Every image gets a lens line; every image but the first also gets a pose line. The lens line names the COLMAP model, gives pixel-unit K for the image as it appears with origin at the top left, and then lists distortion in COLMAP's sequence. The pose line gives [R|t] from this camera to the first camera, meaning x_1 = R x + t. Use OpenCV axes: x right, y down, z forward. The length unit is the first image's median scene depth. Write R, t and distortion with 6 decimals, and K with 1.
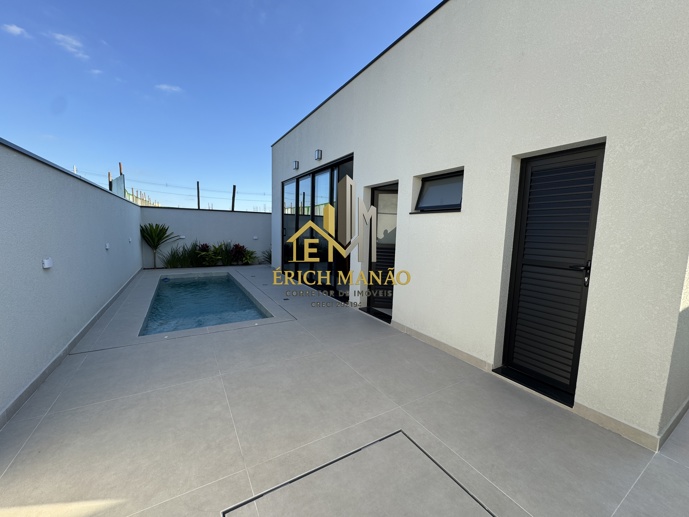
lens RADIAL K [[275.5, 0, 345.7], [0, 275.5, 258.6], [0, 0, 1]] dist [-0.002668, 0.000535]
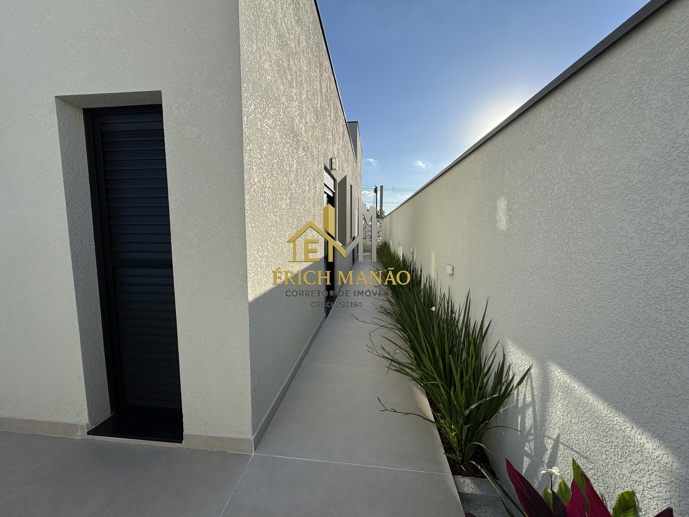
lens RADIAL K [[275.5, 0, 343.5], [0, 275.5, 258.0], [0, 0, 1]] dist [-0.002668, 0.000535]
pose [[0.603071, -0.108516, 0.790272, 0.598171], [0.096117, 0.993371, 0.063055, 0.015144], [-0.791876, 0.037932, 0.609503, 0.152444]]
